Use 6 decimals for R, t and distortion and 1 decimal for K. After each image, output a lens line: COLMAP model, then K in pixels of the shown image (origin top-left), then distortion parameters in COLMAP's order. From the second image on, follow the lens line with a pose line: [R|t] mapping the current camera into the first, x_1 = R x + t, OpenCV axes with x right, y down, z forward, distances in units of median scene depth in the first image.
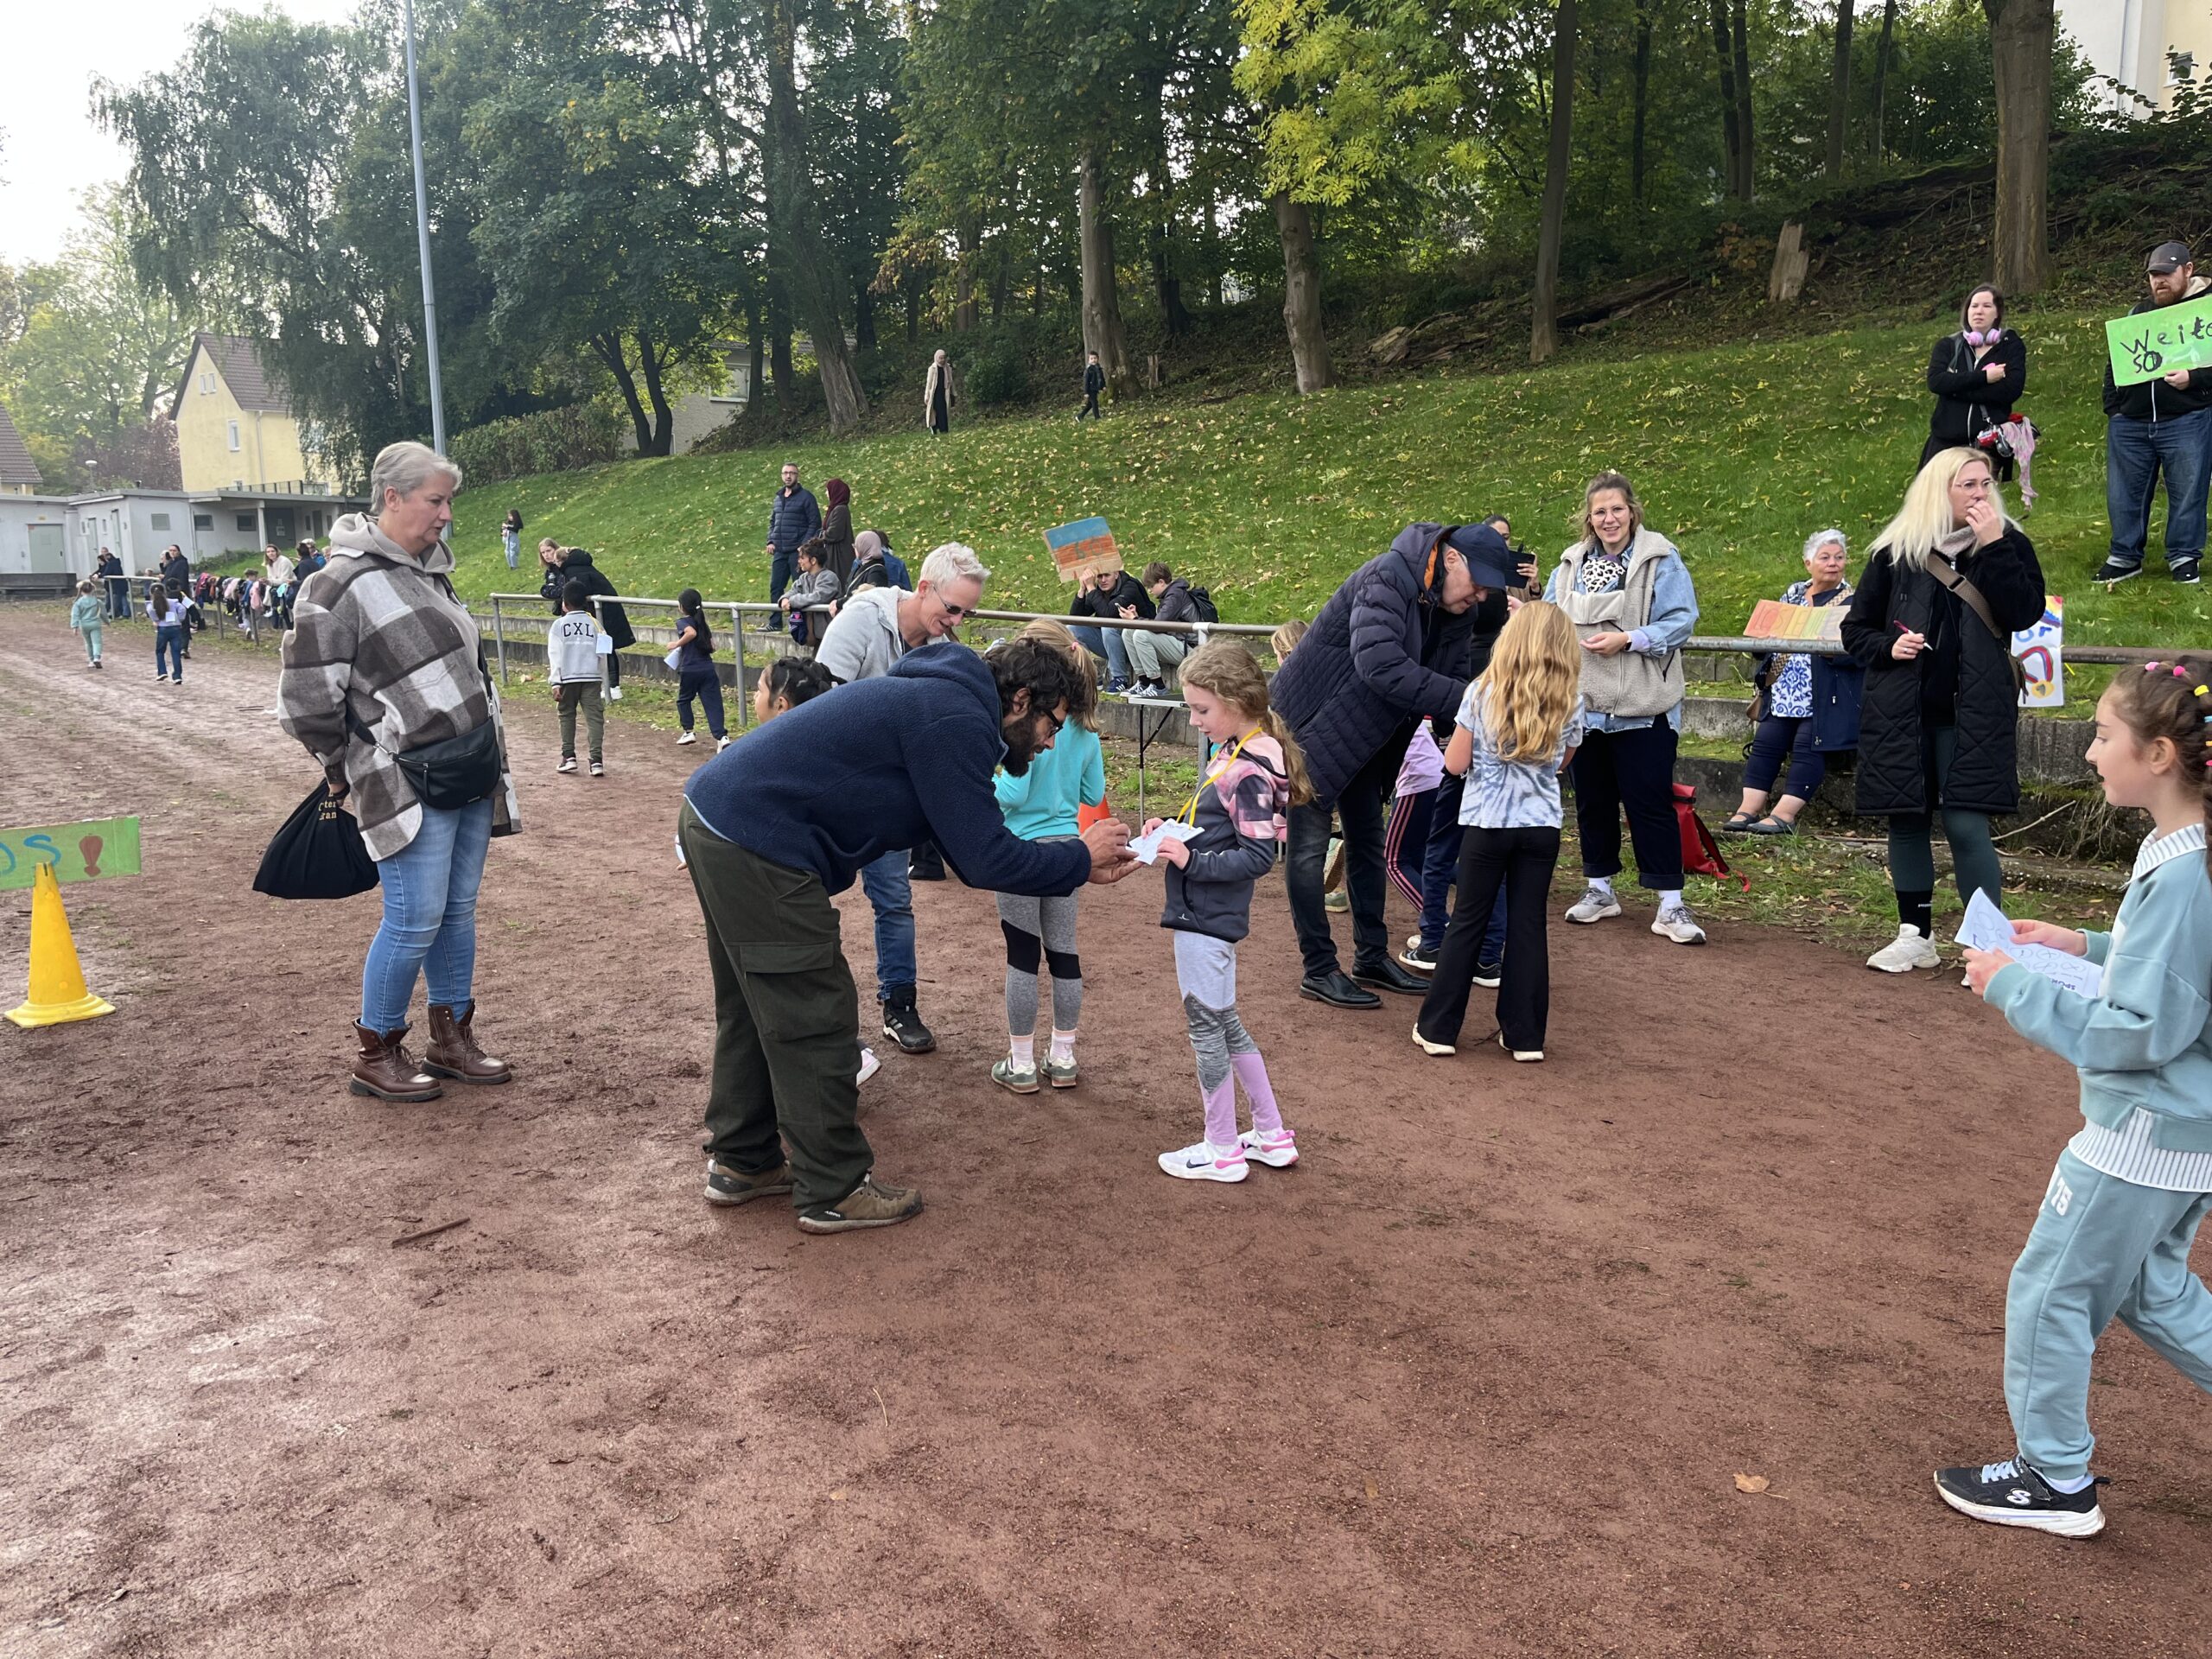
lens RADIAL K [[1651.7, 0, 1101.1], [0, 1651.7, 810.4], [0, 0, 1]] dist [0.076873, -0.098464]
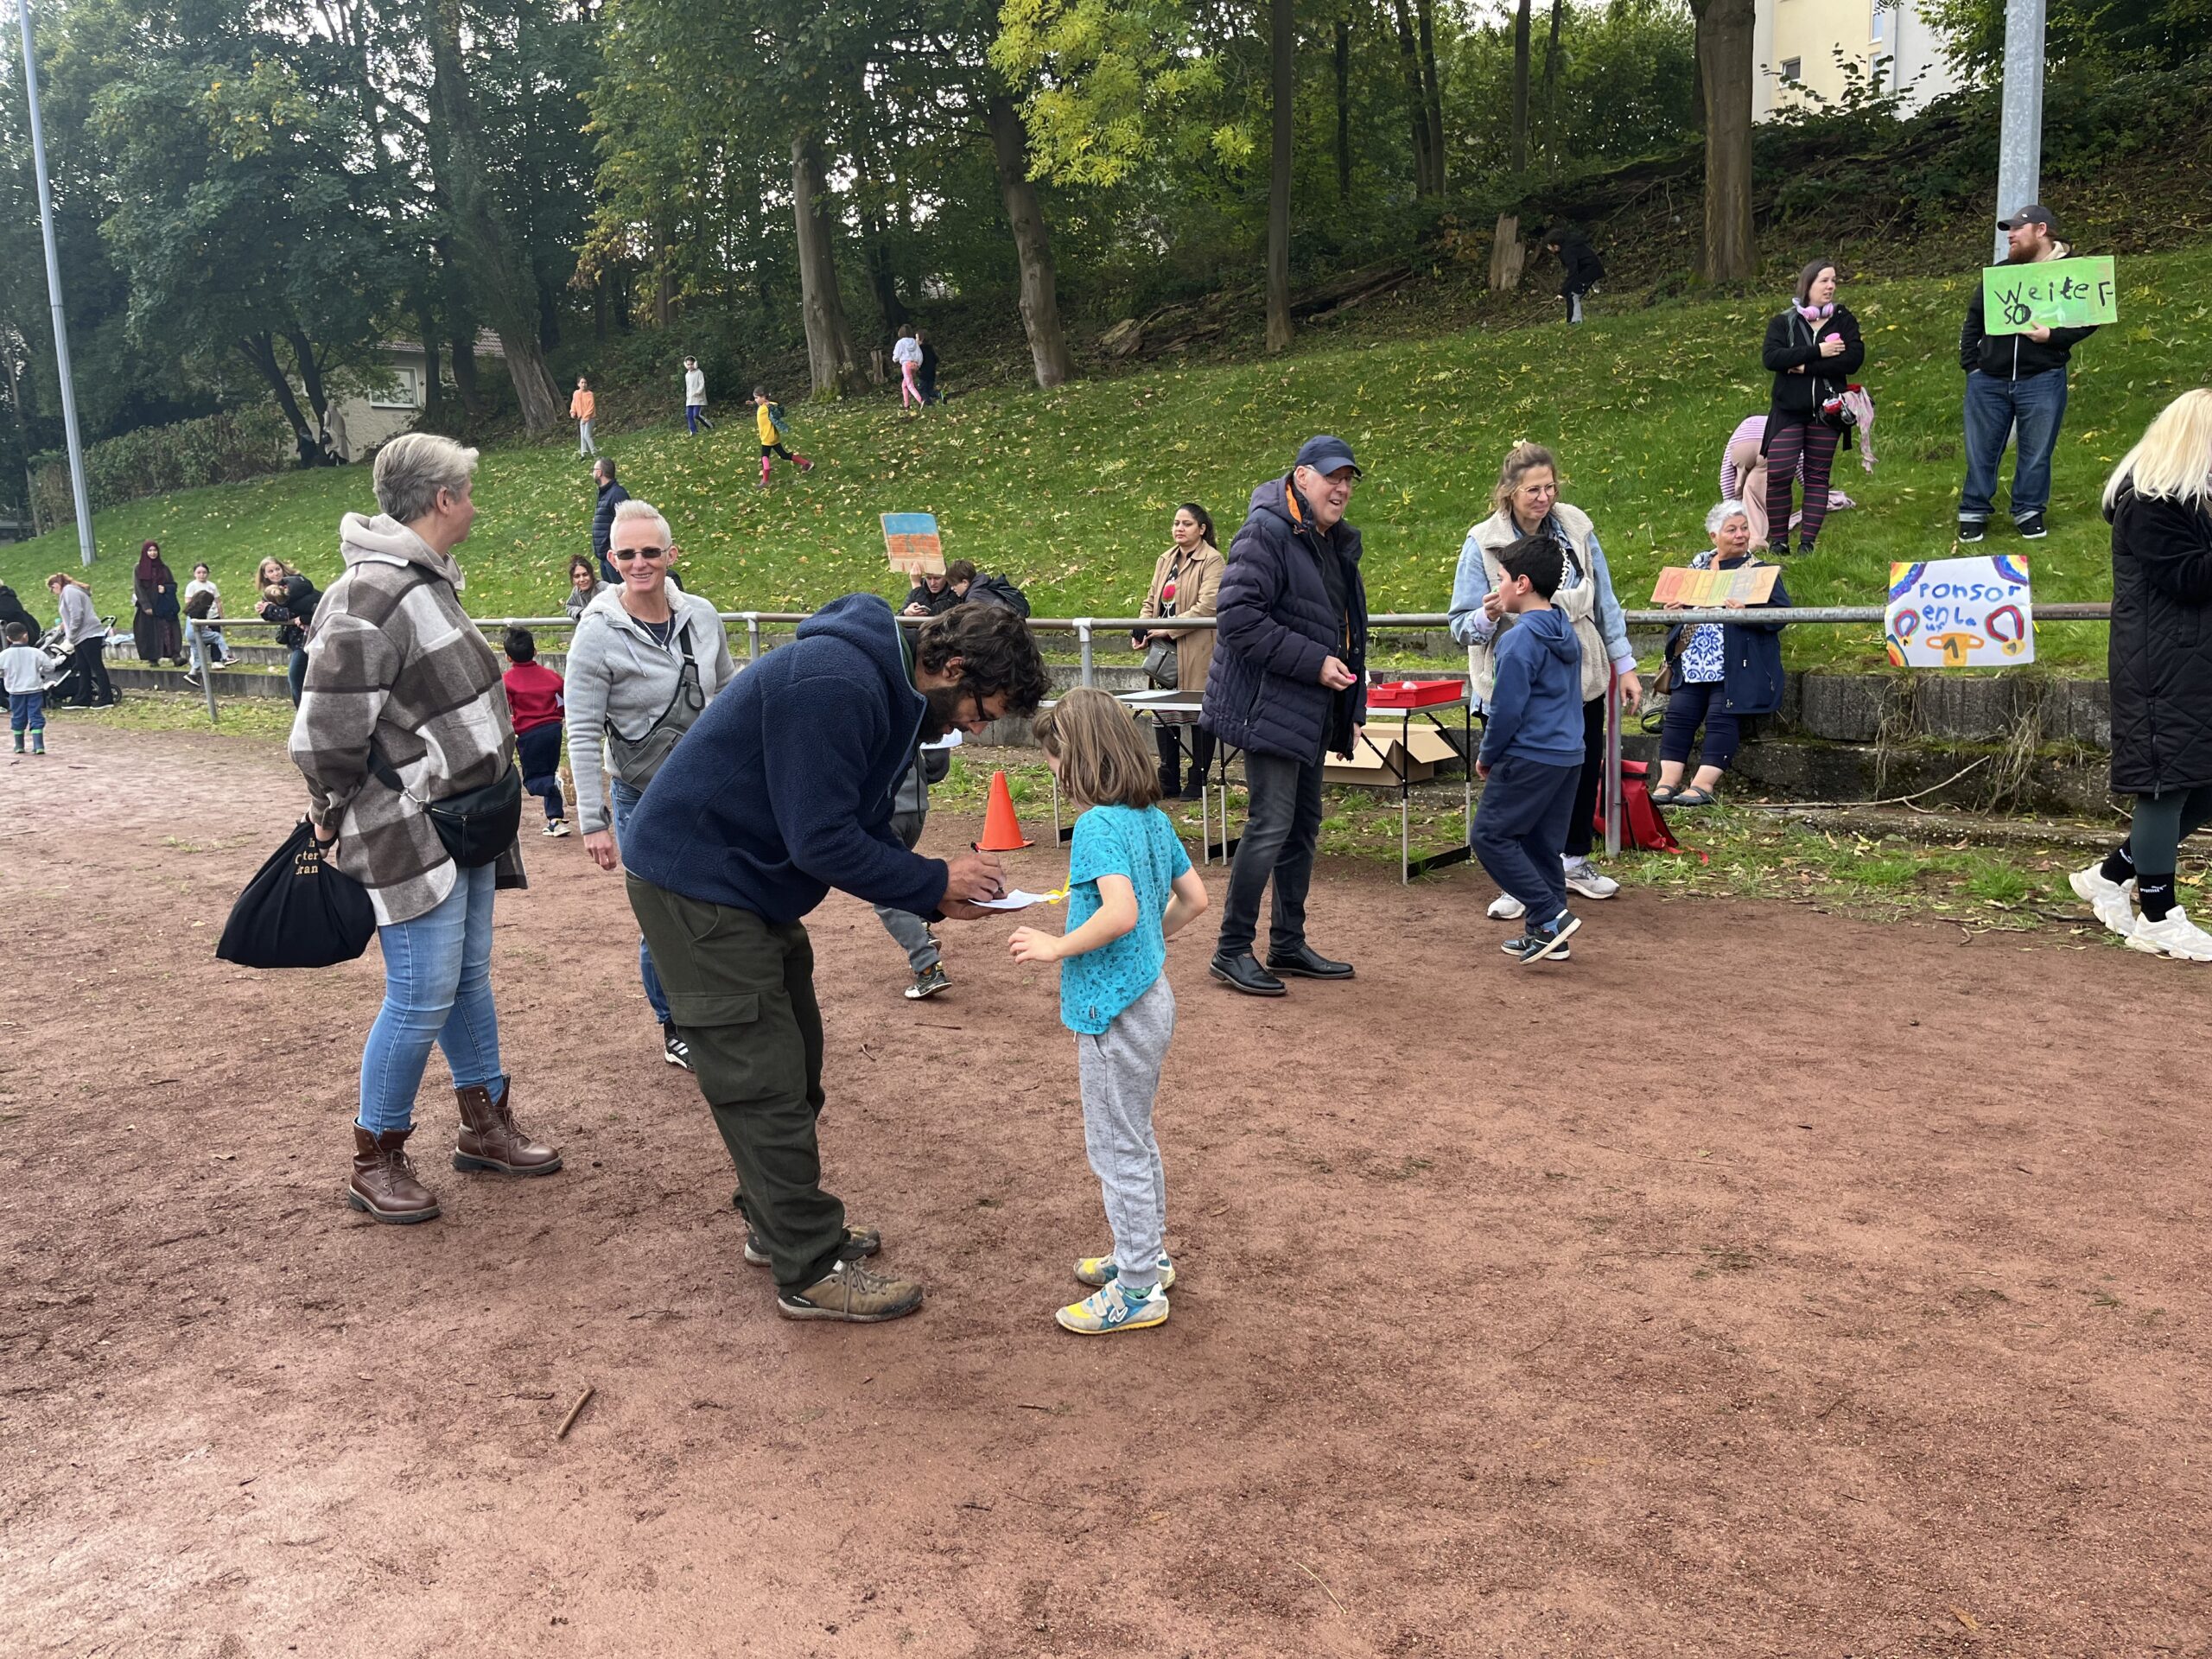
lens RADIAL K [[1674.9, 0, 1104.5], [0, 1674.9, 788.9], [0, 0, 1]] dist [0.087375, -0.126143]
pose [[0.983675, -0.057154, 0.170639, -0.030386], [0.059628, 0.998176, -0.009407, -0.001901], [-0.169790, 0.019428, 0.985289, 0.018248]]
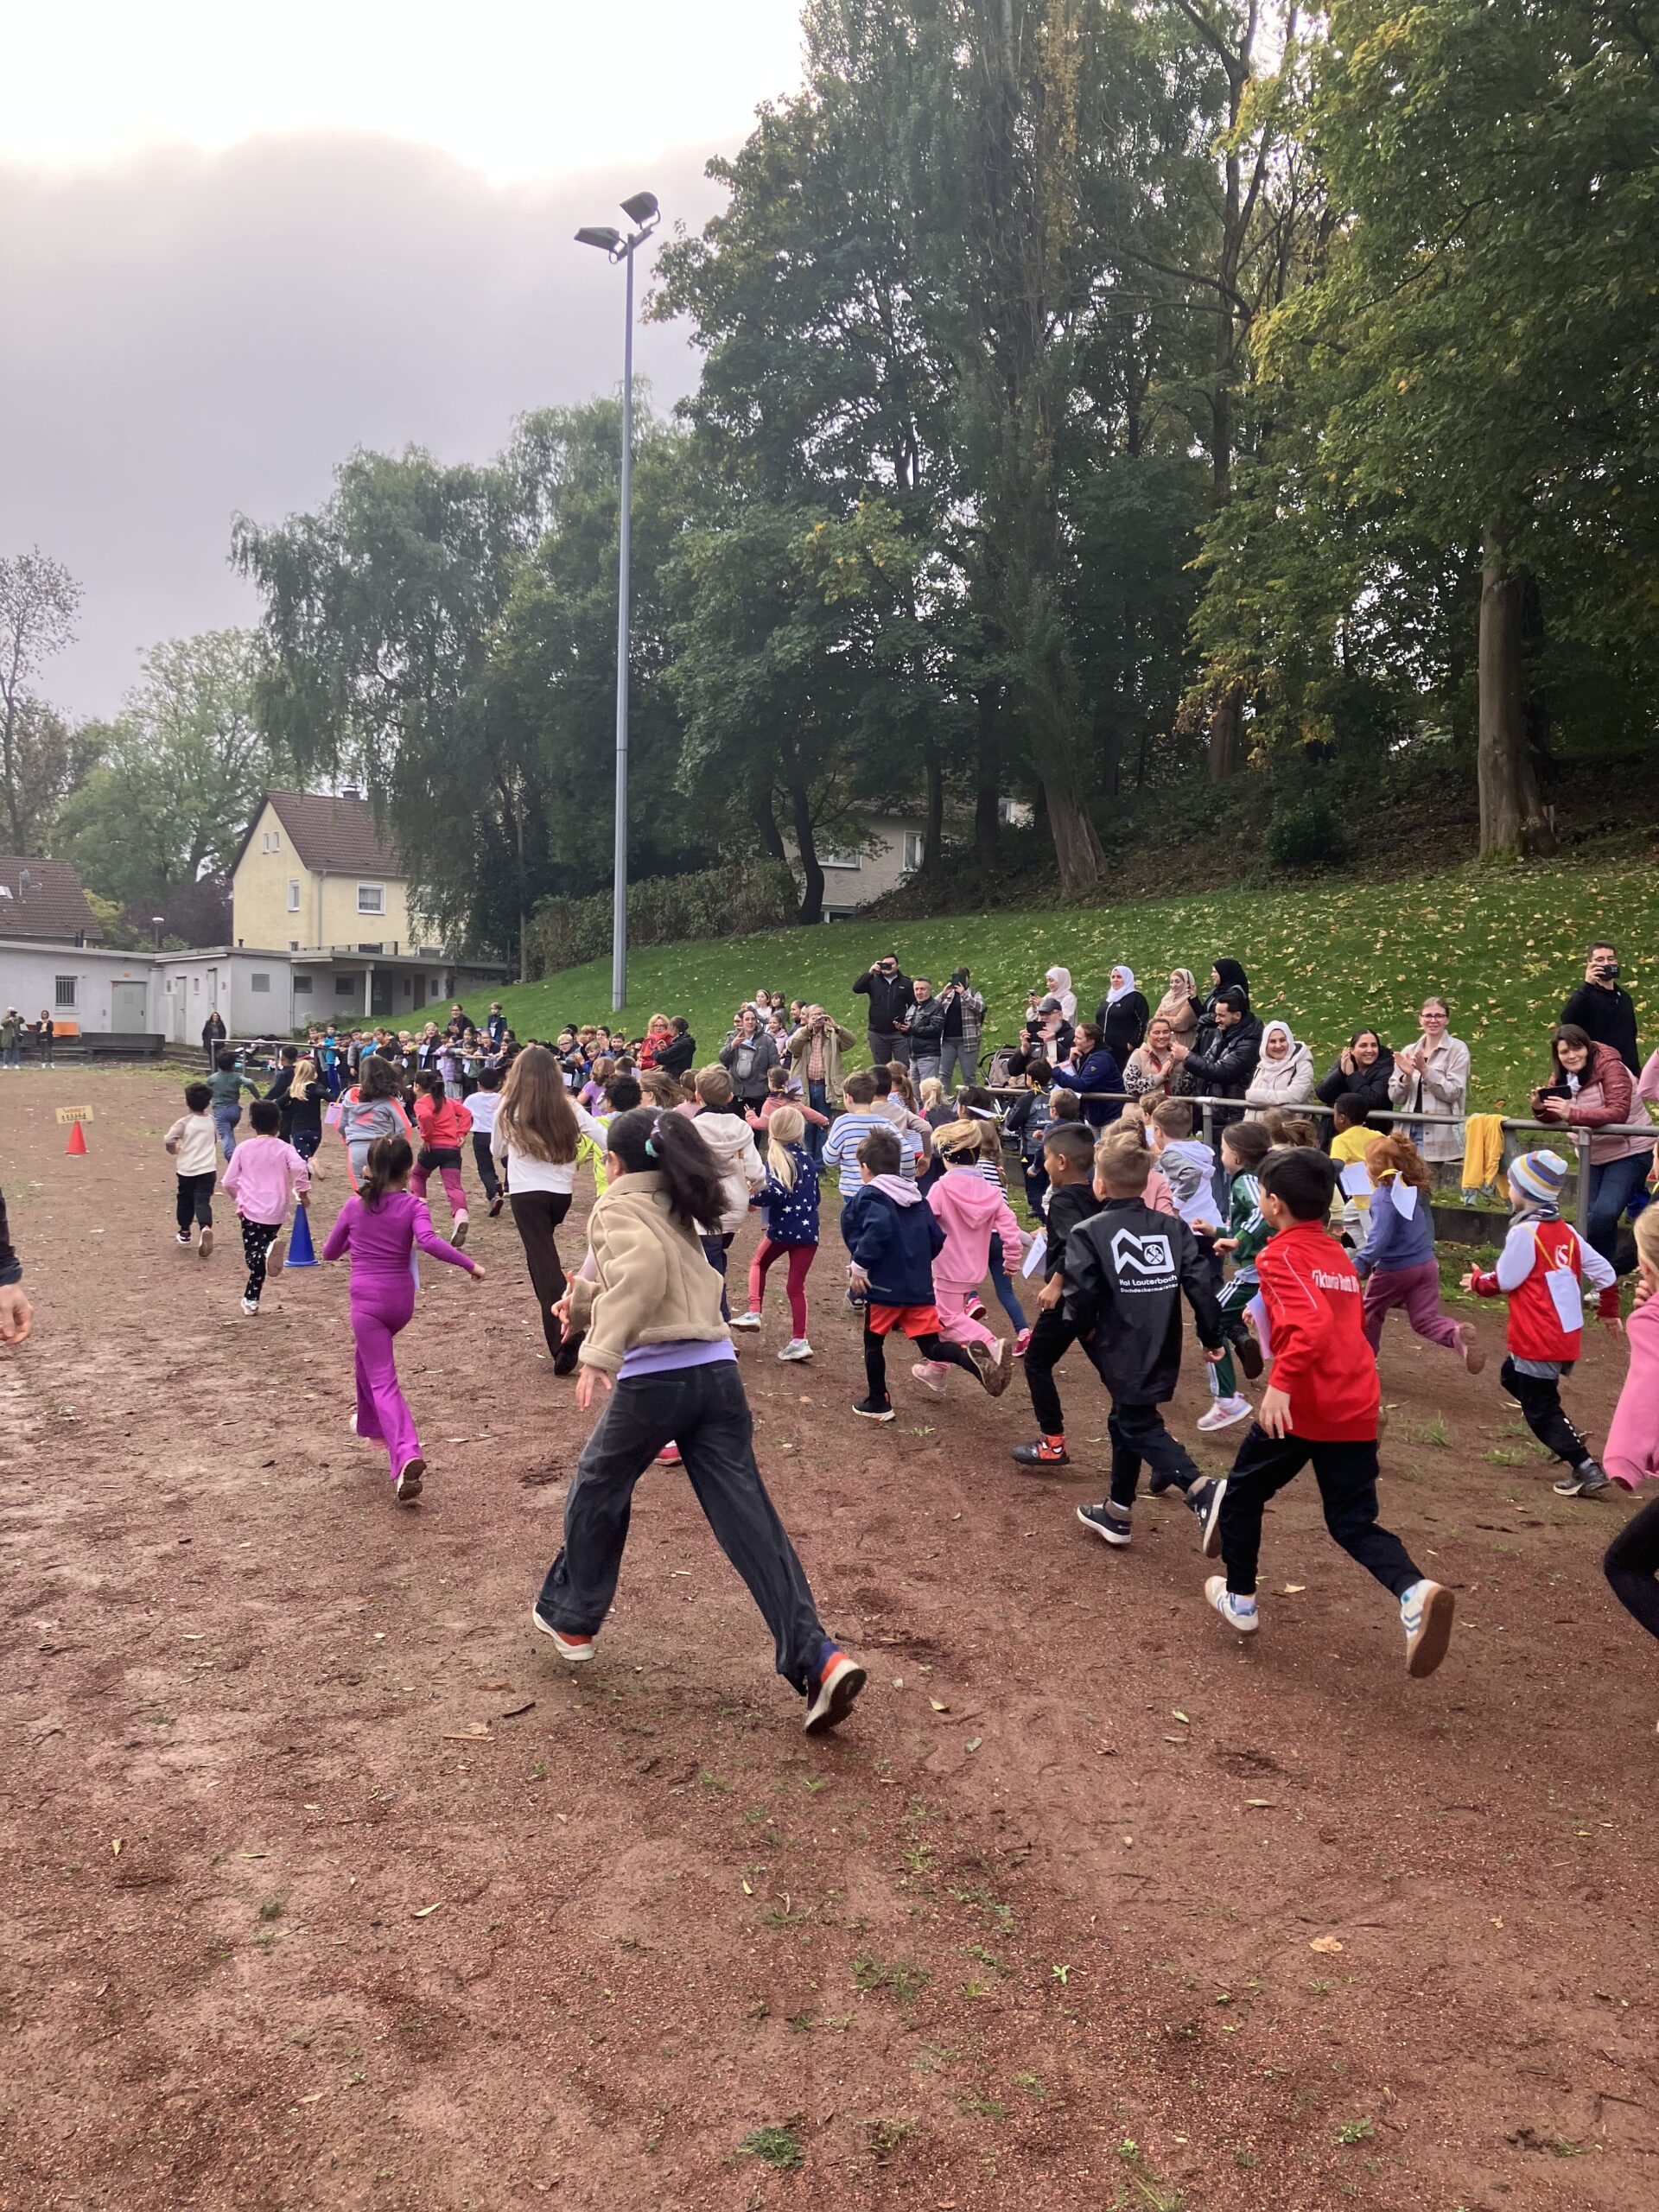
lens RADIAL K [[1771.3, 0, 825.2], [0, 1771.3, 1137.5], [0, 0, 1]] dist [0.009808, -0.006827]
pose [[0.991336, 0.039002, -0.125423, -0.286691], [-0.051001, 0.994272, -0.093928, -0.024057], [0.121041, 0.099511, 0.987647, 0.173317]]
